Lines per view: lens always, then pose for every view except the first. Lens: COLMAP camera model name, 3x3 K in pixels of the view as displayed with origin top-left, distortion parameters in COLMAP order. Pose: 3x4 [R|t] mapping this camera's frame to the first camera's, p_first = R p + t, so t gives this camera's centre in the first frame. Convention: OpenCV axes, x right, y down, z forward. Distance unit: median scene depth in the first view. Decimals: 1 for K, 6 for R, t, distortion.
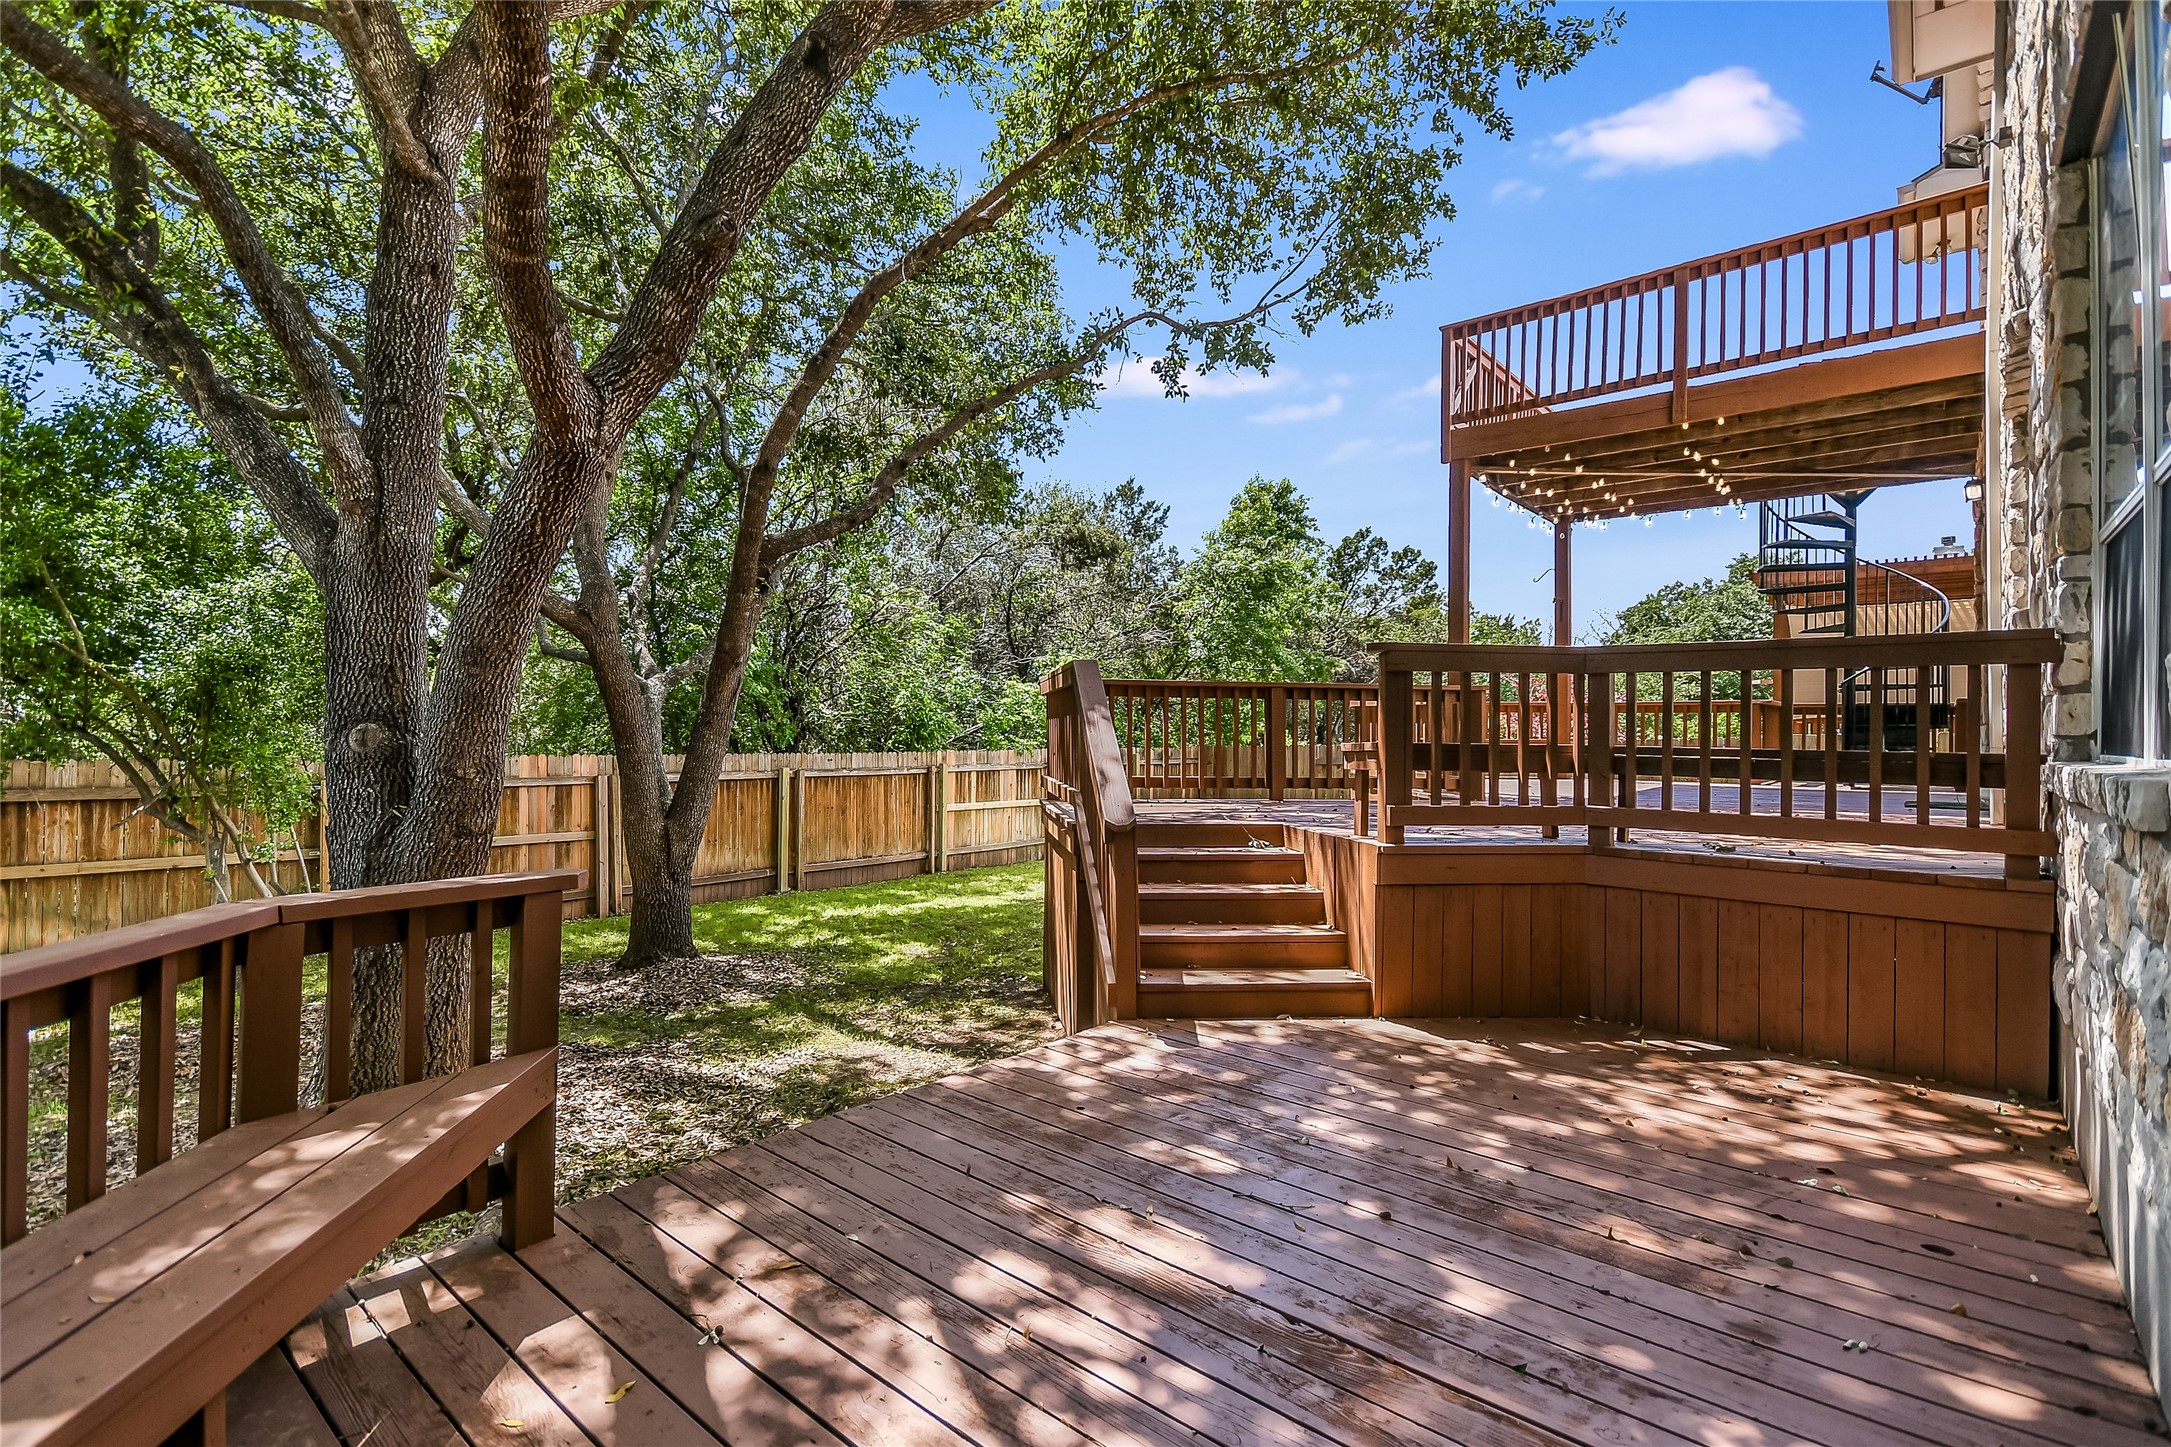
lens RADIAL K [[1016.2, 0, 1085.5], [0, 1016.2, 723.5], [0, 0, 1]] dist [0.012579, 0.000156]
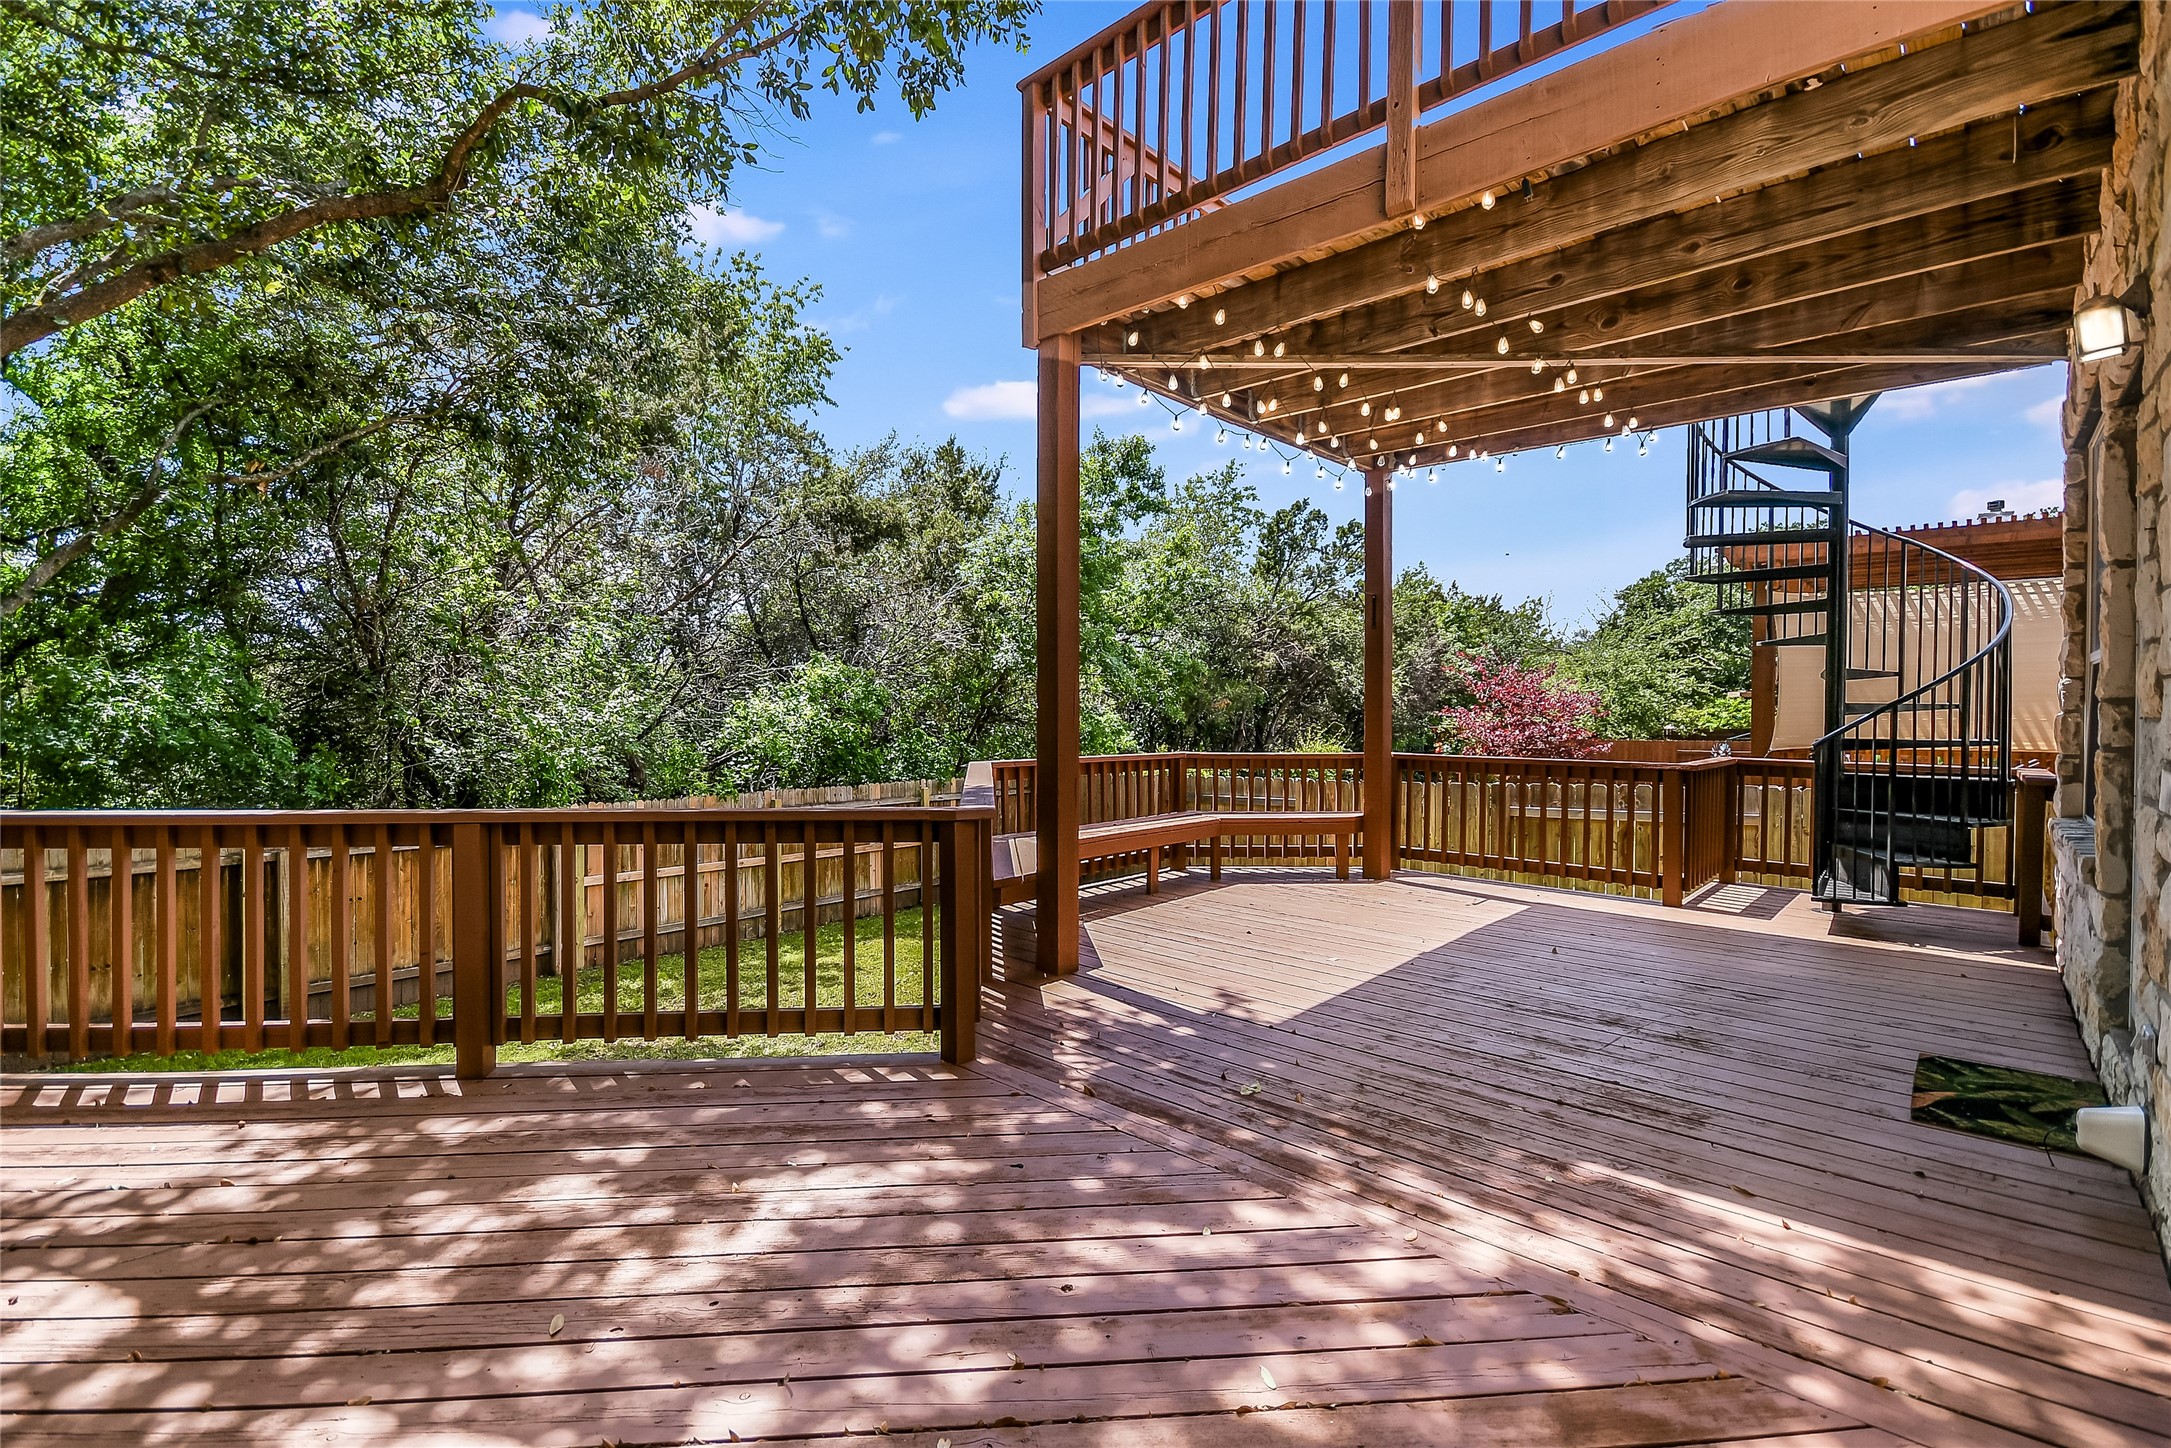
lens RADIAL K [[997.7, 0, 1062.3], [0, 997.7, 718.5], [0, 0, 1]] dist [-0.005116, -0.000399]
pose [[0.998643, -0.006534, -0.051658, 0.327564], [0.007370, 0.999845, 0.016004, -0.059740], [0.051545, -0.016363, 0.998537, 0.401152]]
